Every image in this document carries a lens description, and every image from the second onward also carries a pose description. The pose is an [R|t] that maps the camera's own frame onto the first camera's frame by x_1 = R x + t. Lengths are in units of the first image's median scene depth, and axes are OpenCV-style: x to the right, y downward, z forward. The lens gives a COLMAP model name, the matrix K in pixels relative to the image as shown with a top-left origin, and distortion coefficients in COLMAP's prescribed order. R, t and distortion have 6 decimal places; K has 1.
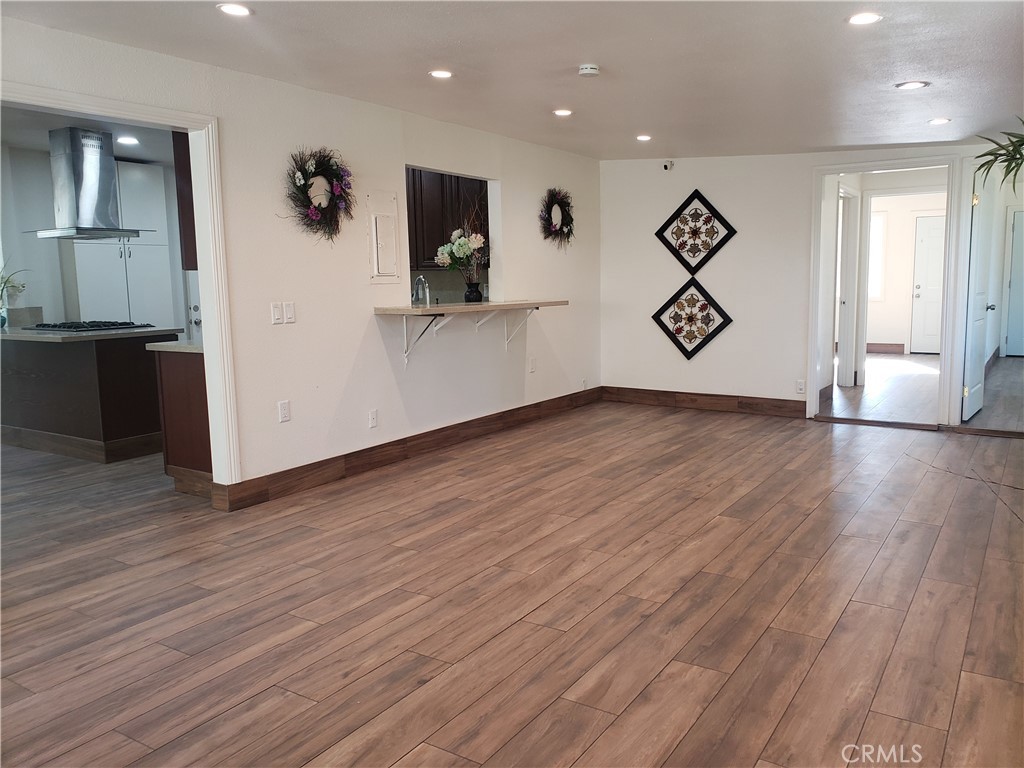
lens RADIAL K [[796.7, 0, 512.0], [0, 796.7, 384.0], [0, 0, 1]] dist [0.066393, -0.106975]
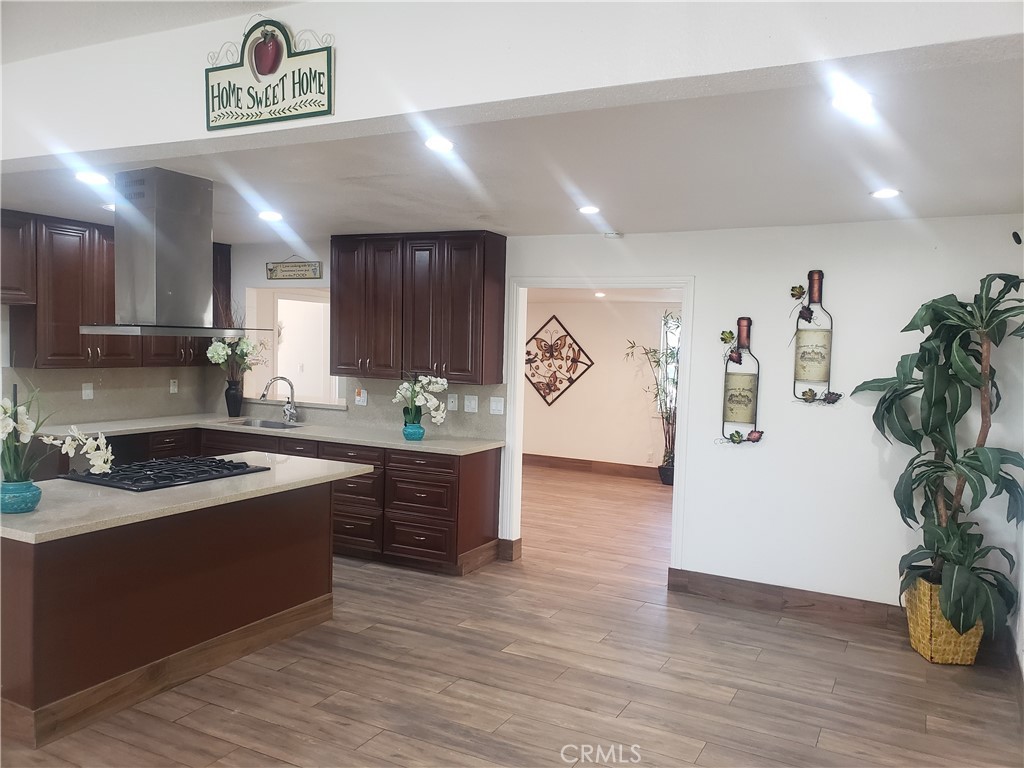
lens RADIAL K [[804.6, 0, 512.0], [0, 804.6, 390.4], [0, 0, 1]] dist [0.076908, -0.090714]
pose [[-0.095644, -0.048341, 0.994241, -1.767342], [0.101616, 0.993128, 0.058062, -0.215319], [-0.990215, 0.106584, -0.090074, 1.135218]]
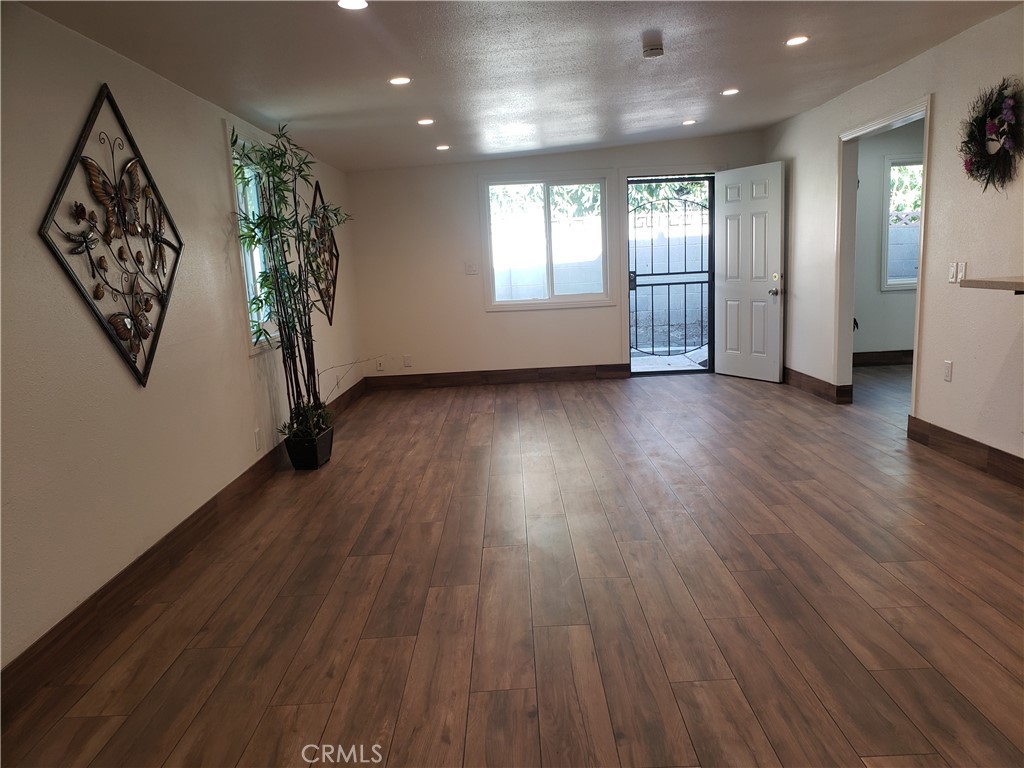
lens RADIAL K [[787.6, 0, 547.4], [0, 787.6, 390.4], [0, 0, 1]] dist [0.024230, -0.004569]
pose [[-0.807522, 0.149034, -0.570698, 0.761736], [-0.020958, 0.959692, 0.280273, -0.231918], [0.589464, 0.238287, -0.771849, 1.623900]]
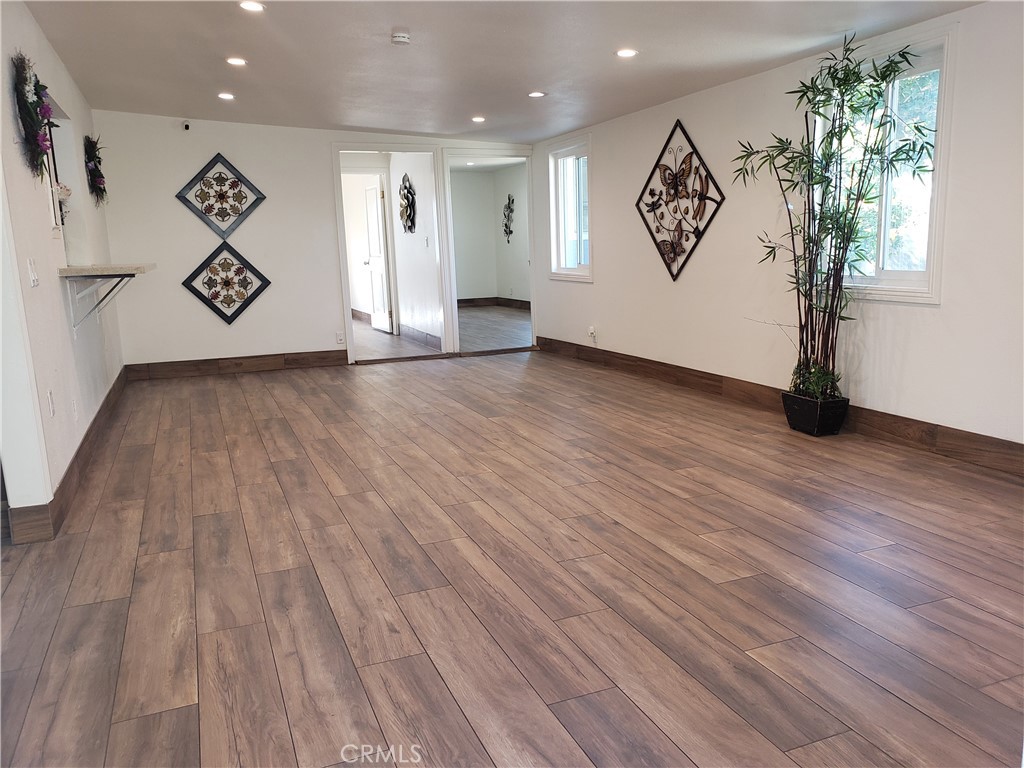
lens RADIAL K [[804.6, 0, 512.0], [0, 804.6, 390.4], [0, 0, 1]] dist [0.076908, -0.090714]
pose [[0.569794, -0.148584, 0.808244, -0.724237], [0.129775, 0.987447, 0.090039, 0.010524], [-0.811476, 0.053586, 0.581923, 0.213765]]
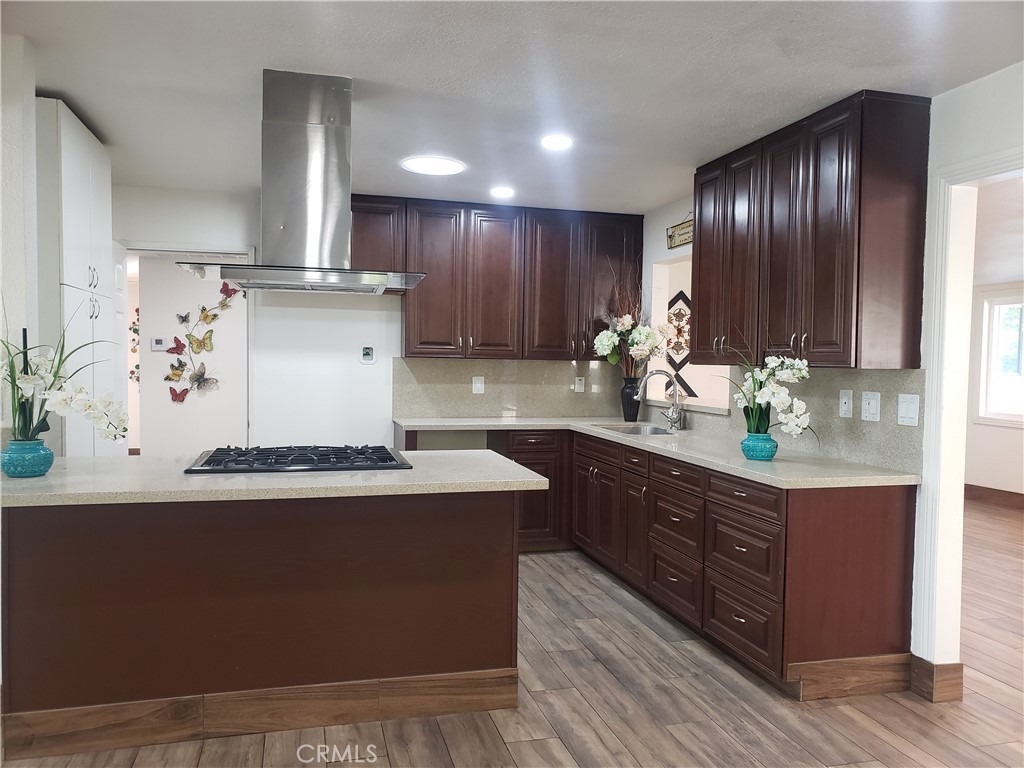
lens RADIAL K [[804.6, 0, 512.0], [0, 804.6, 390.4], [0, 0, 1]] dist [0.076908, -0.090714]
pose [[0.658798, -0.002213, 0.752316, -1.220793], [0.070773, 0.995743, -0.059046, -0.110401], [-0.748983, 0.092143, 0.656151, 0.811952]]
